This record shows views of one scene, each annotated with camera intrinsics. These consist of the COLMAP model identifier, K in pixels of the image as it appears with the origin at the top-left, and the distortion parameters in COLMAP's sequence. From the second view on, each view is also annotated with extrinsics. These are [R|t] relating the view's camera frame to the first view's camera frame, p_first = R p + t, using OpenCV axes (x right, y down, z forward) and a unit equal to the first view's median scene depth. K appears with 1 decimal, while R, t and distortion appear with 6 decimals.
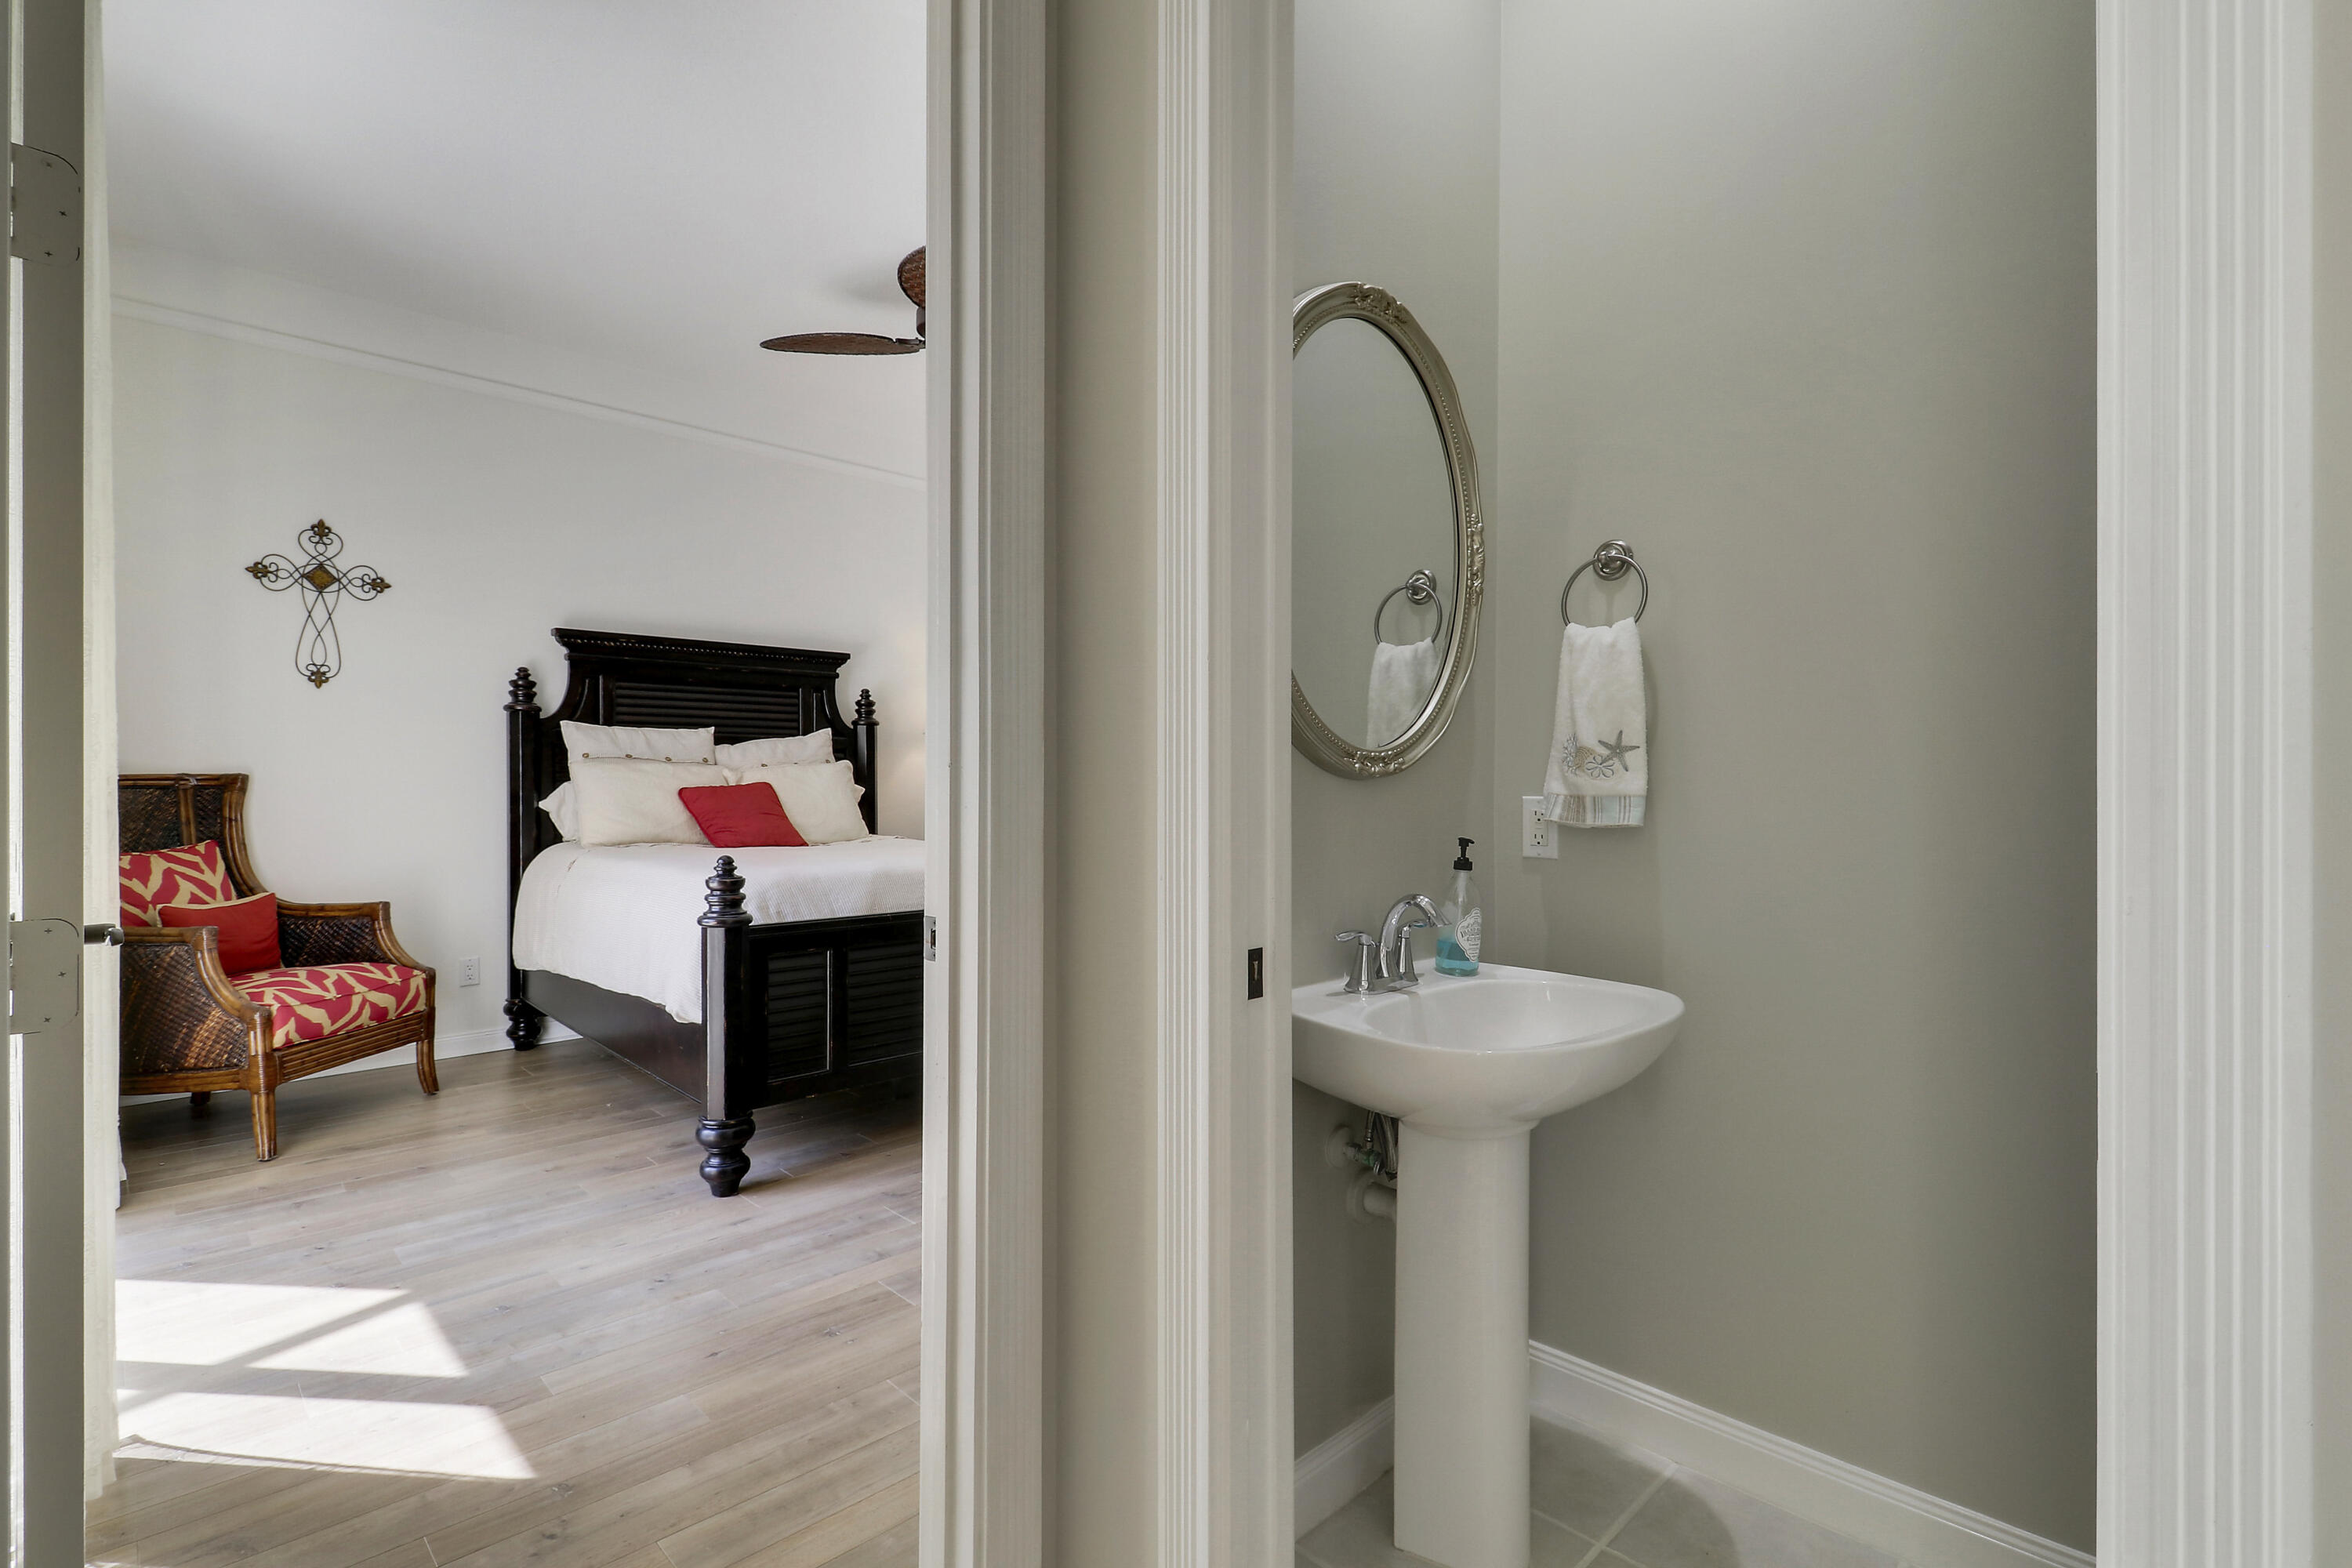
lens RADIAL K [[1087.3, 0, 1178.6], [0, 1087.3, 785.9], [0, 0, 1]] dist [-0.002182, -0.011873]
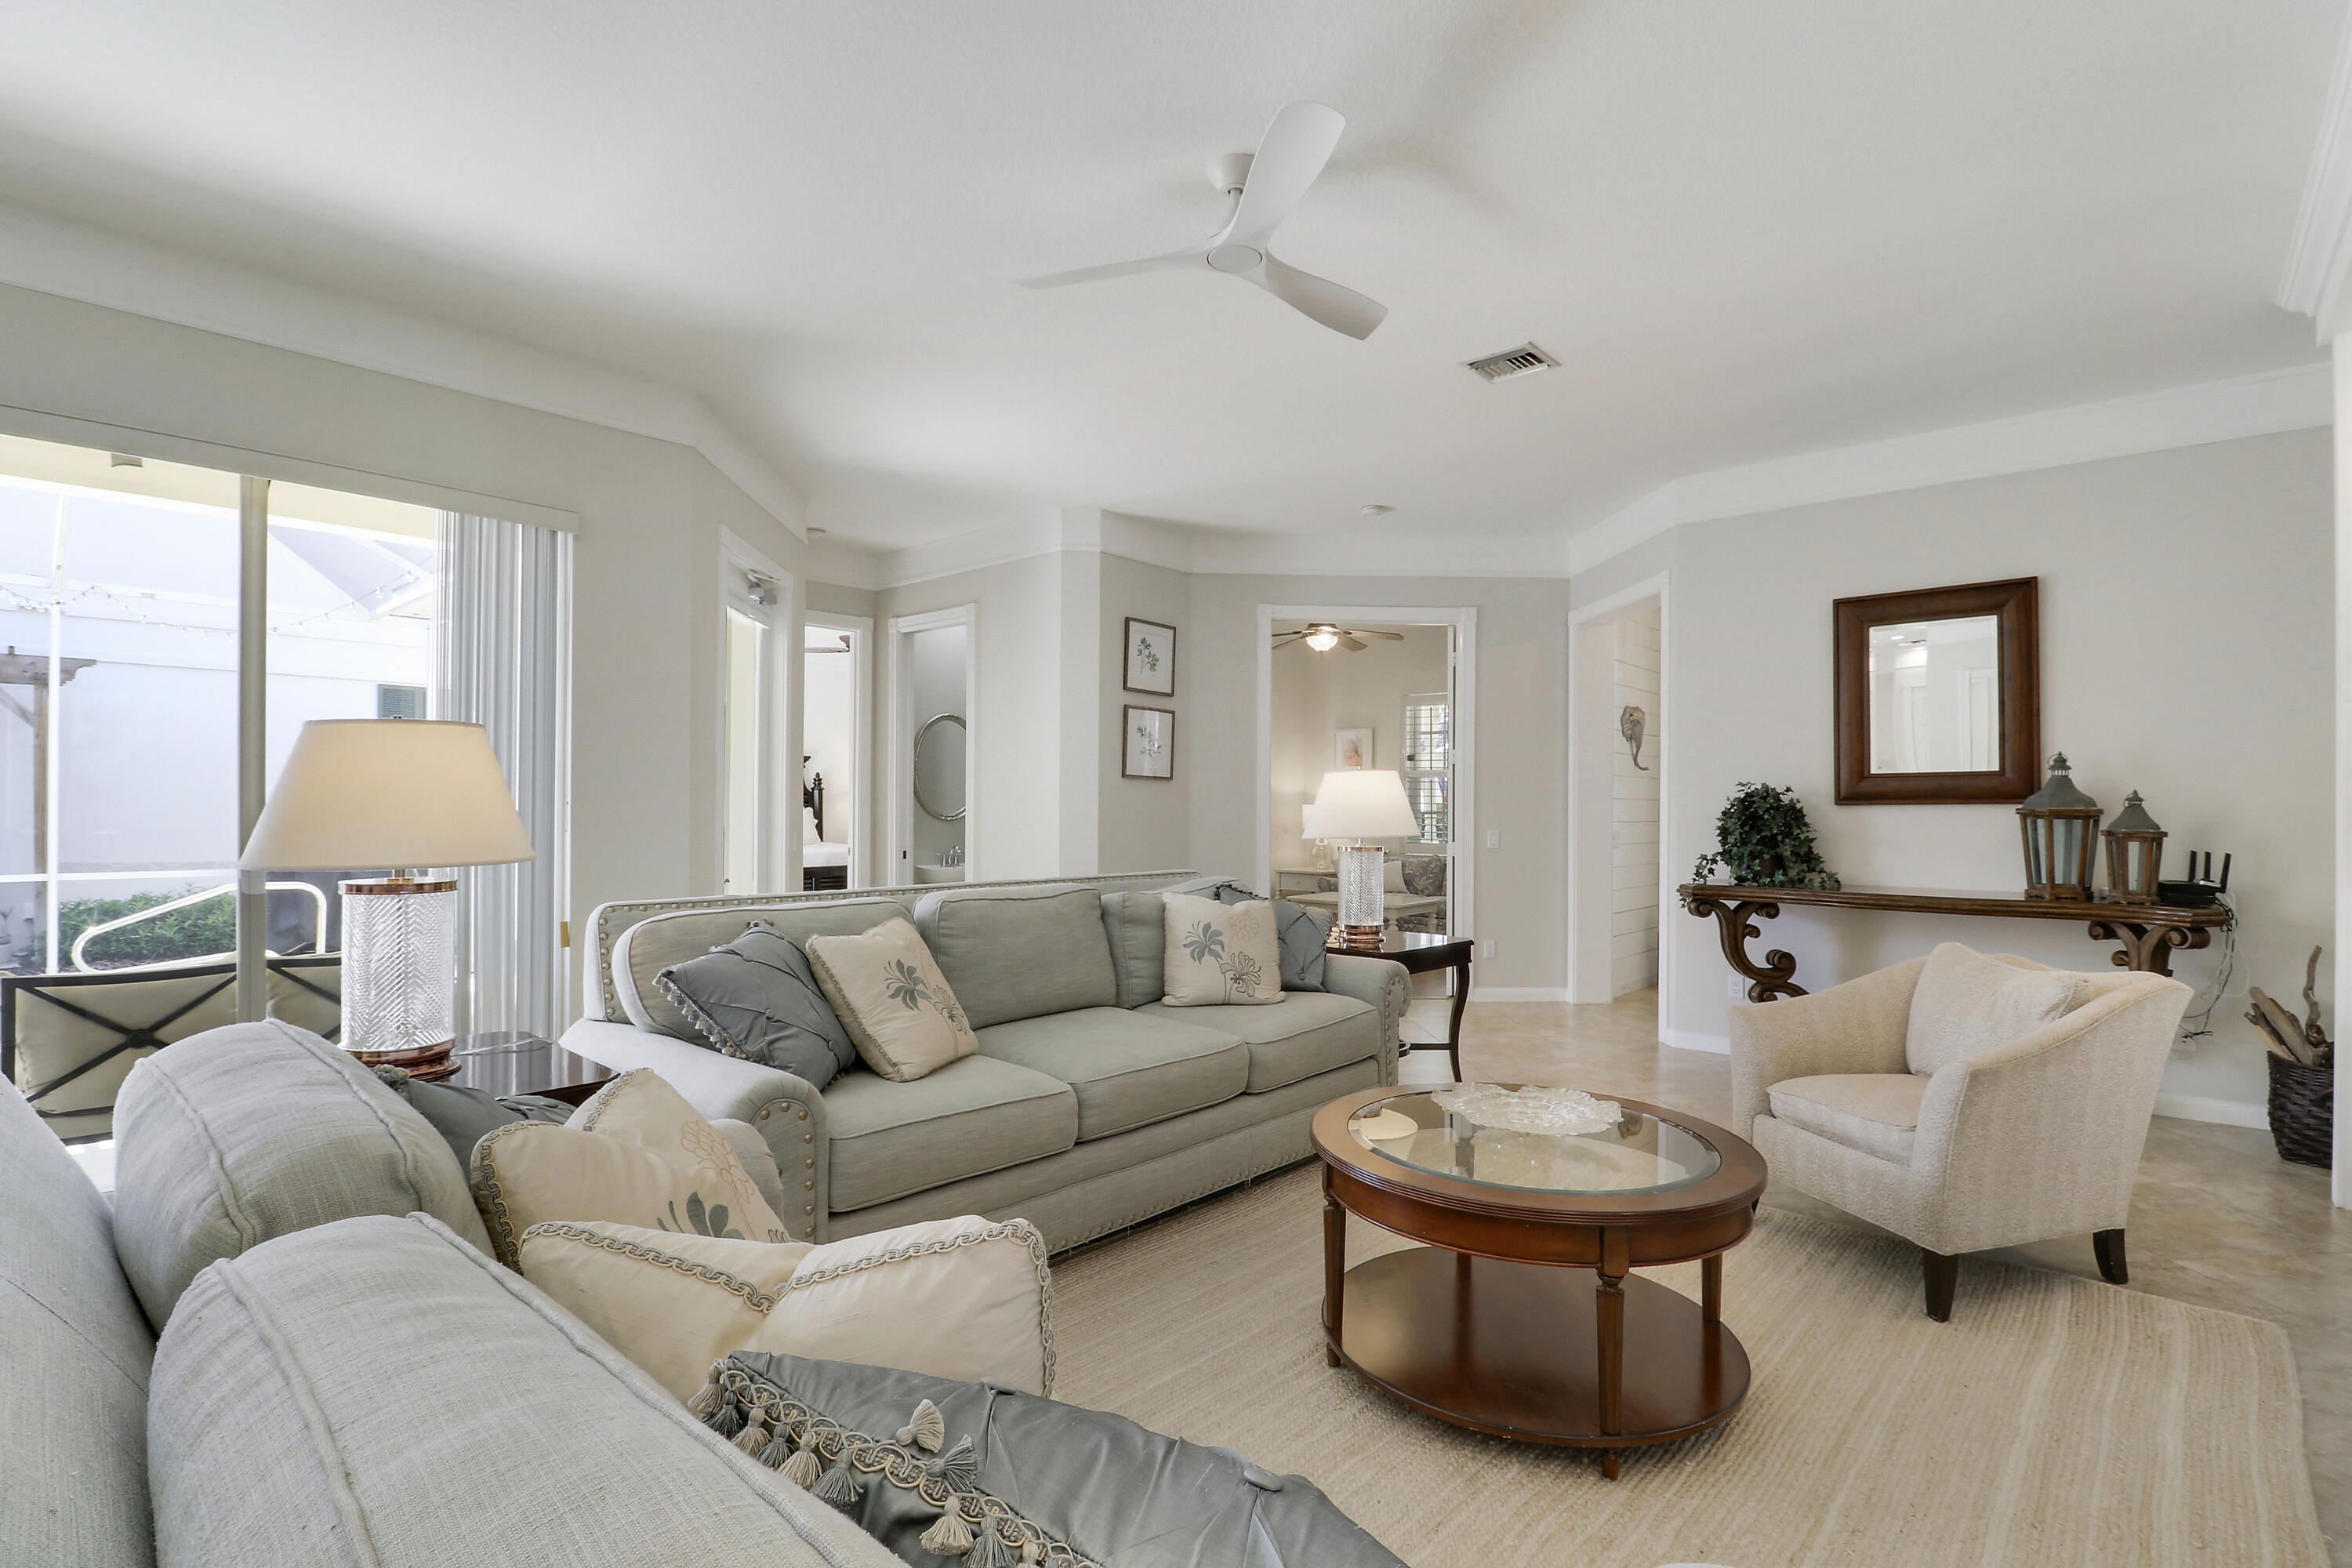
lens RADIAL K [[1087.3, 0, 1189.7], [0, 1087.3, 807.9], [0, 0, 1]] dist [-0.002182, -0.011873]
pose [[0.996288, 0.000046, 0.086078, 0.265138], [0.000149, 0.999997, -0.002265, -0.017257], [-0.086078, 0.002270, 0.996286, -1.234600]]
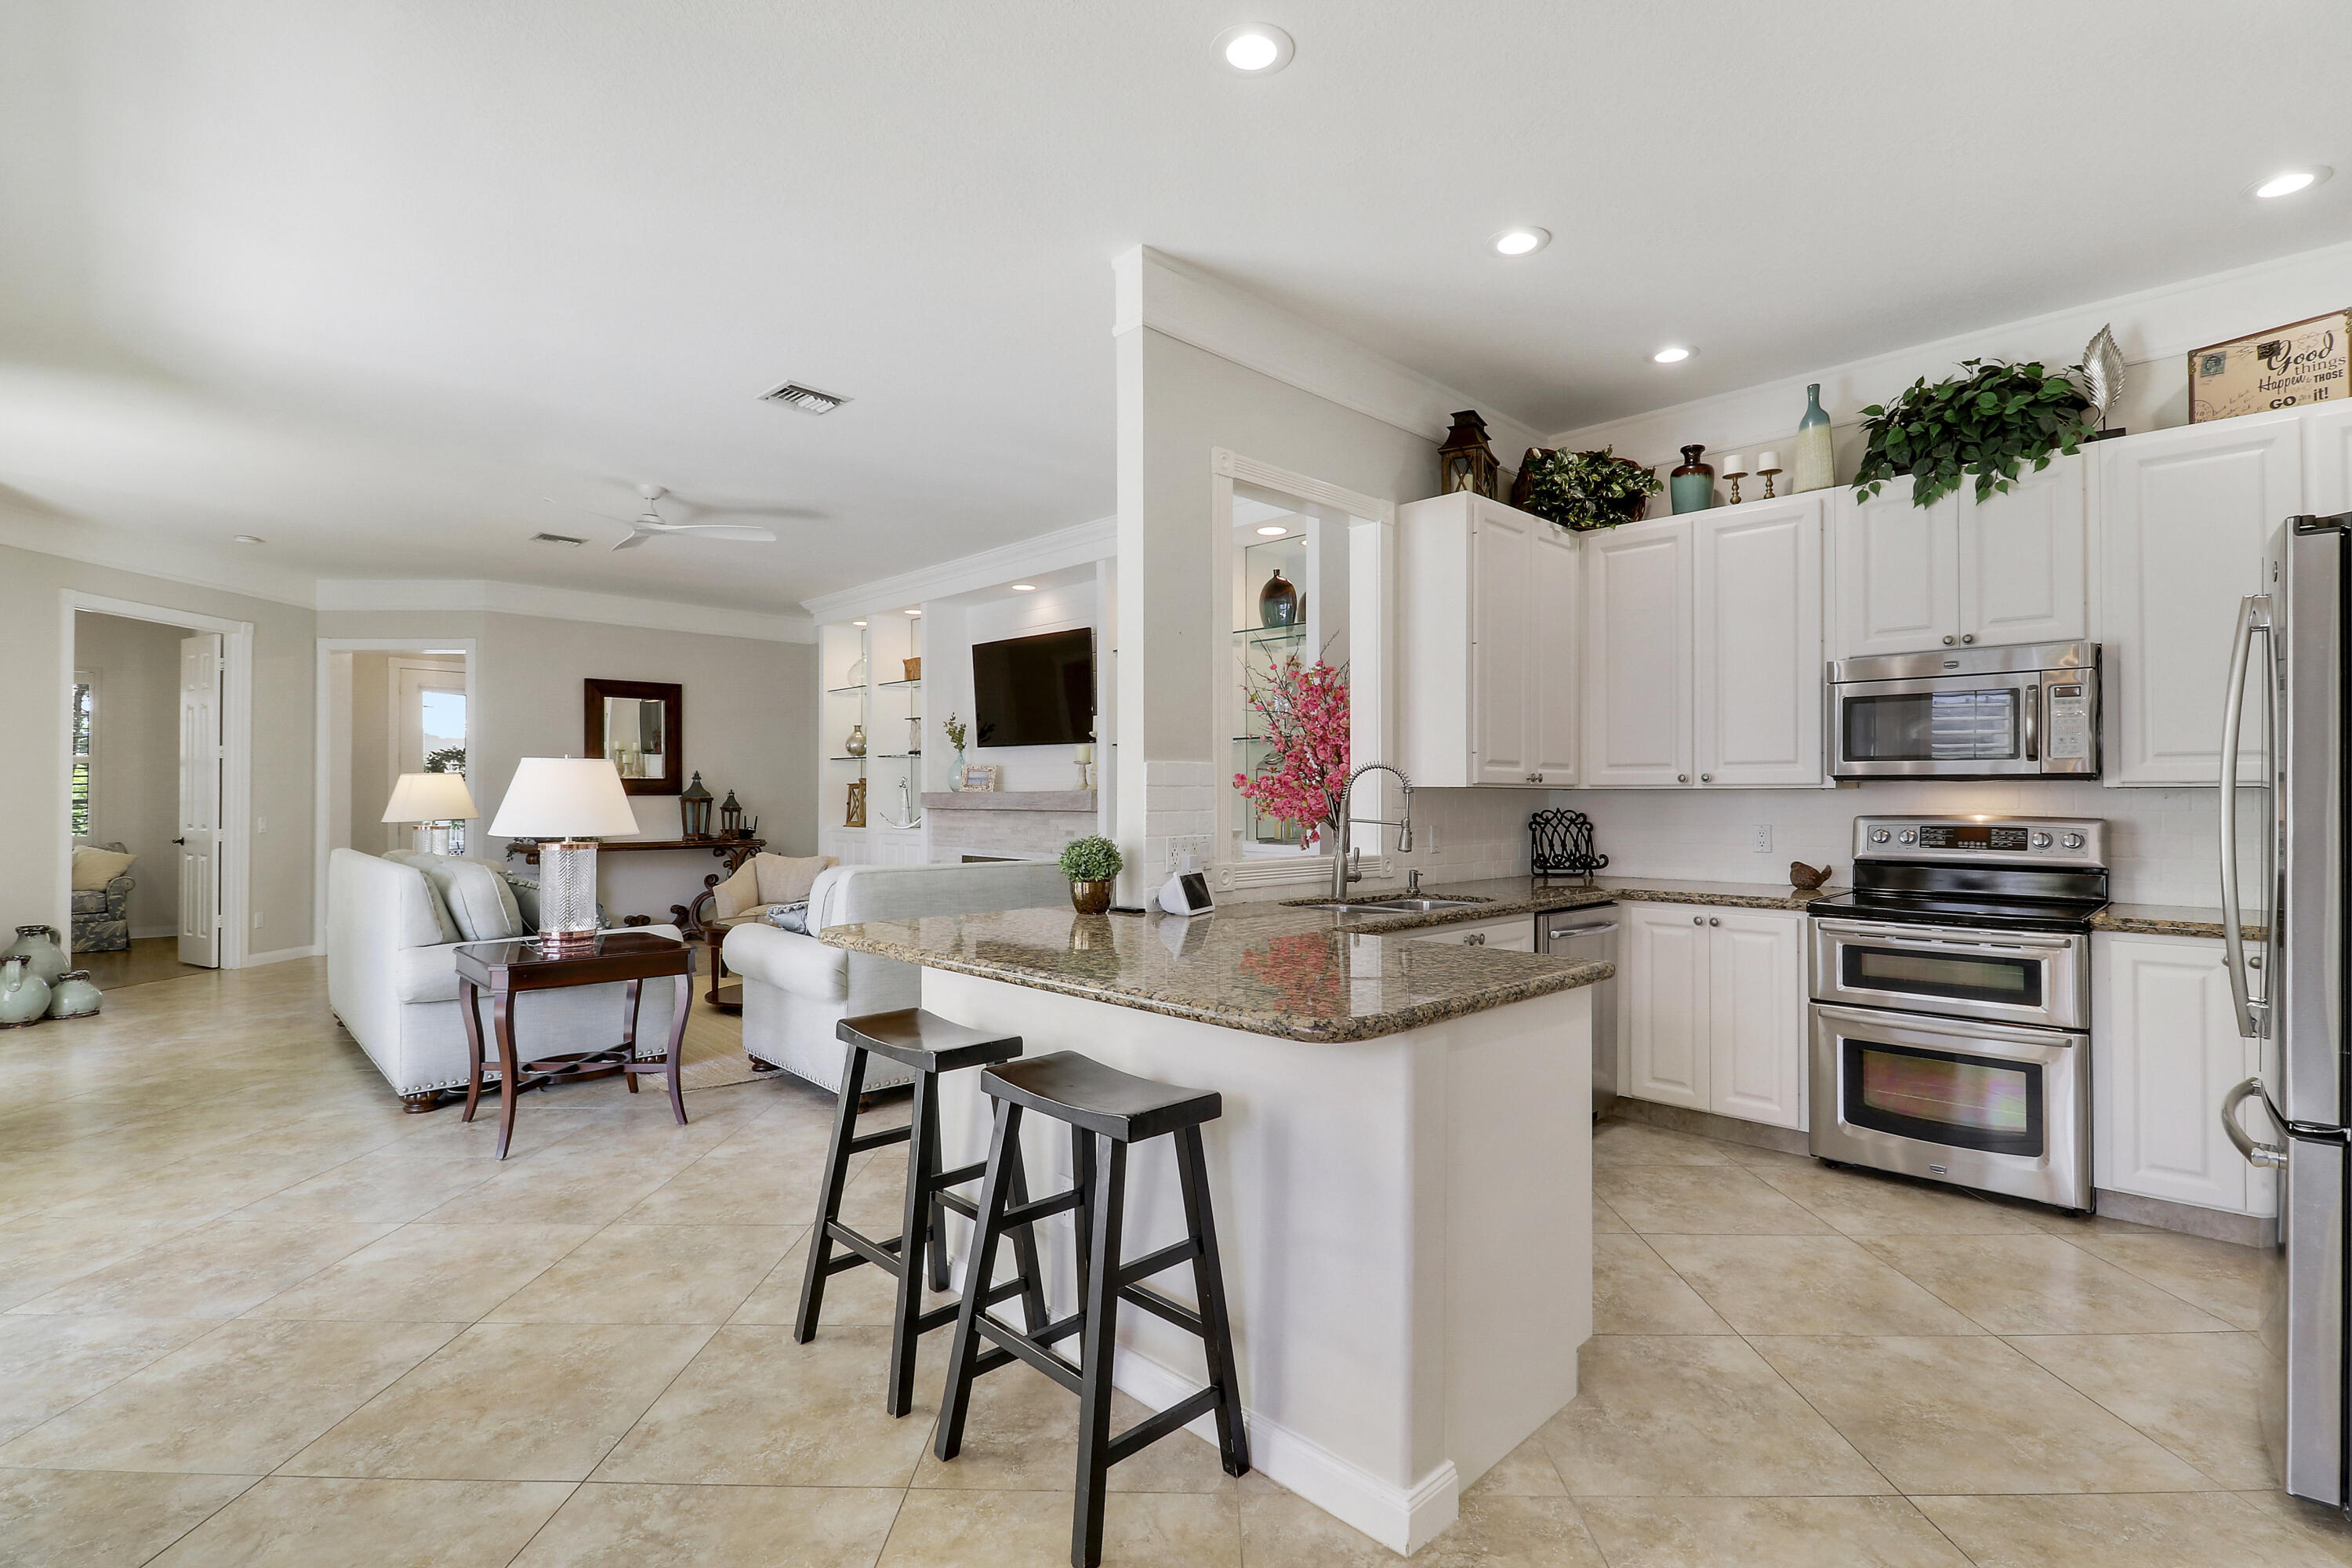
lens RADIAL K [[1087.3, 0, 1171.4], [0, 1087.3, 788.7], [0, 0, 1]] dist [-0.002182, -0.011873]
pose [[-0.011434, 0.002939, 0.999930, -0.796207], [0.001072, 0.999995, -0.002927, -0.026868], [-0.999934, 0.001038, -0.011438, -1.214262]]
